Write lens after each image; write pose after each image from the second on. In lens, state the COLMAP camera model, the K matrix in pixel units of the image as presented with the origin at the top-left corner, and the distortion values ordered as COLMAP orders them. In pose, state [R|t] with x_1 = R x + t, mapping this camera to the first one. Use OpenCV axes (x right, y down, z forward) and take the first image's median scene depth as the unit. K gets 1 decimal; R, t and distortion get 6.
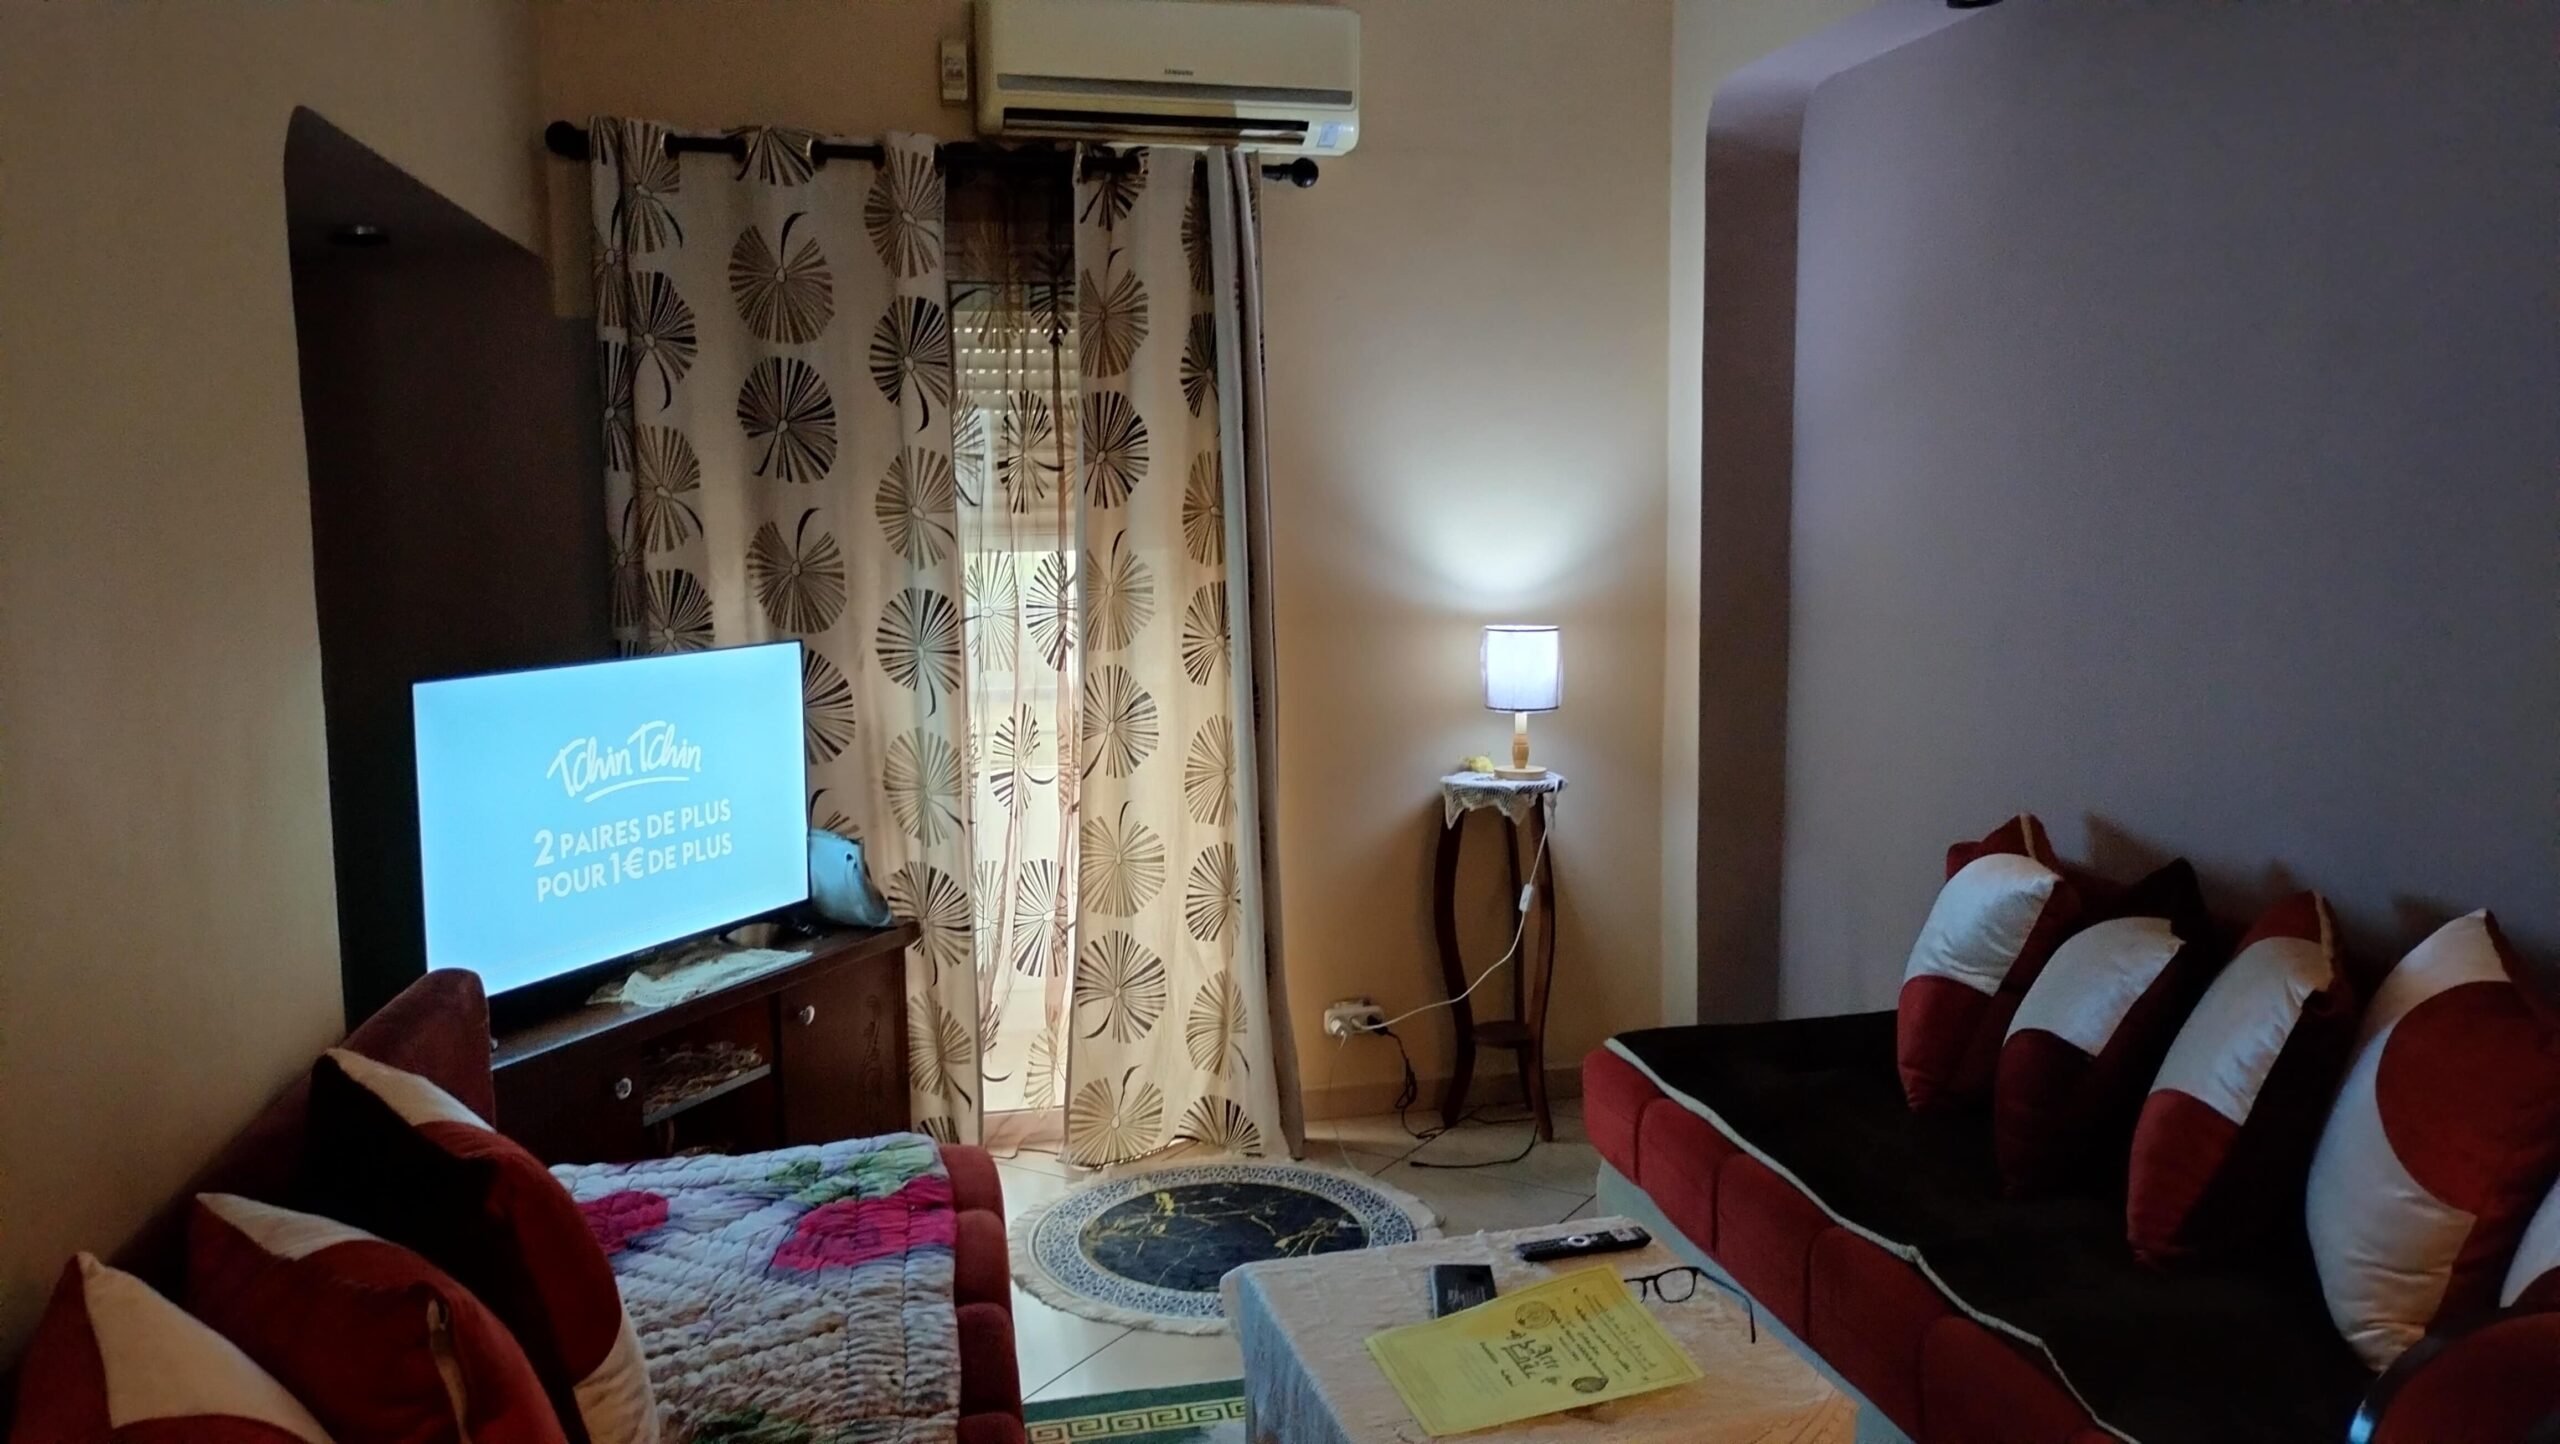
lens RADIAL K [[1840.7, 0, 1281.5], [0, 1840.7, 729.6], [0, 0, 1]] dist [0.095857, -0.122885]
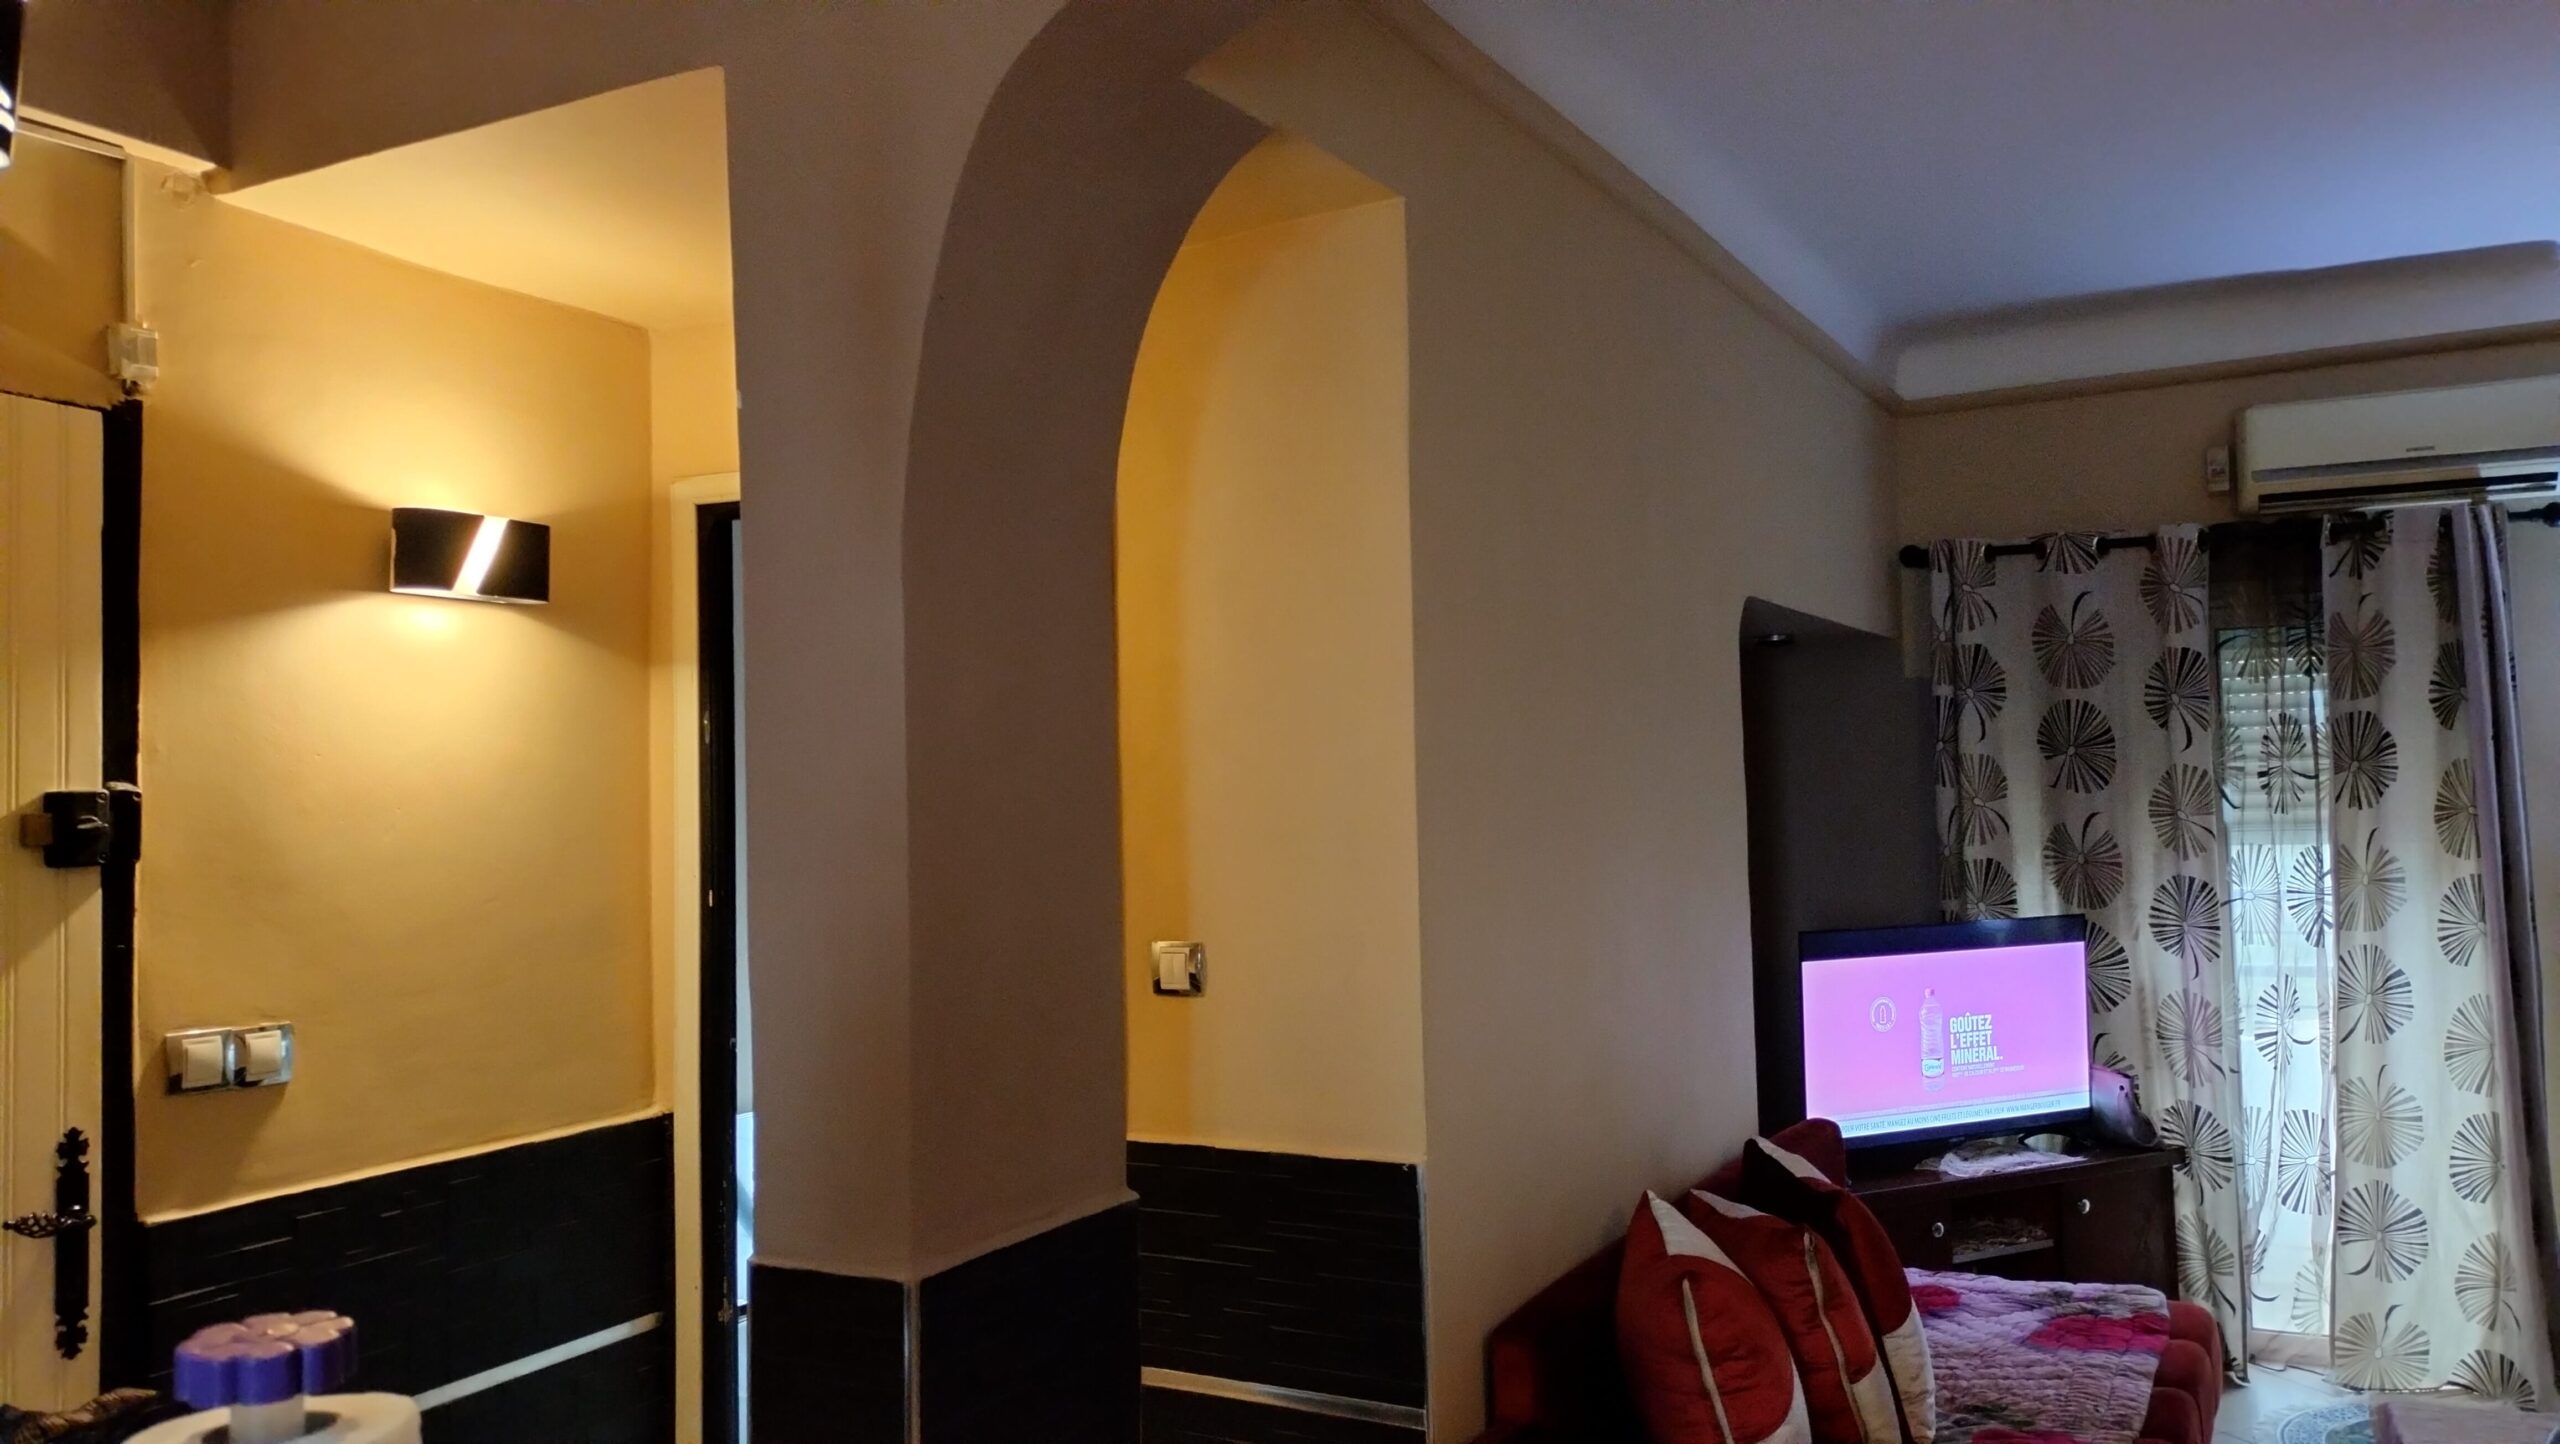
lens RADIAL K [[1840.7, 0, 1281.5], [0, 1840.7, 729.6], [0, 0, 1]] dist [0.095857, -0.122885]
pose [[0.759768, -0.035409, -0.649230, 0.161456], [-0.060547, 0.990324, -0.124868, 0.020072], [0.647369, 0.134180, 0.750273, -0.347778]]
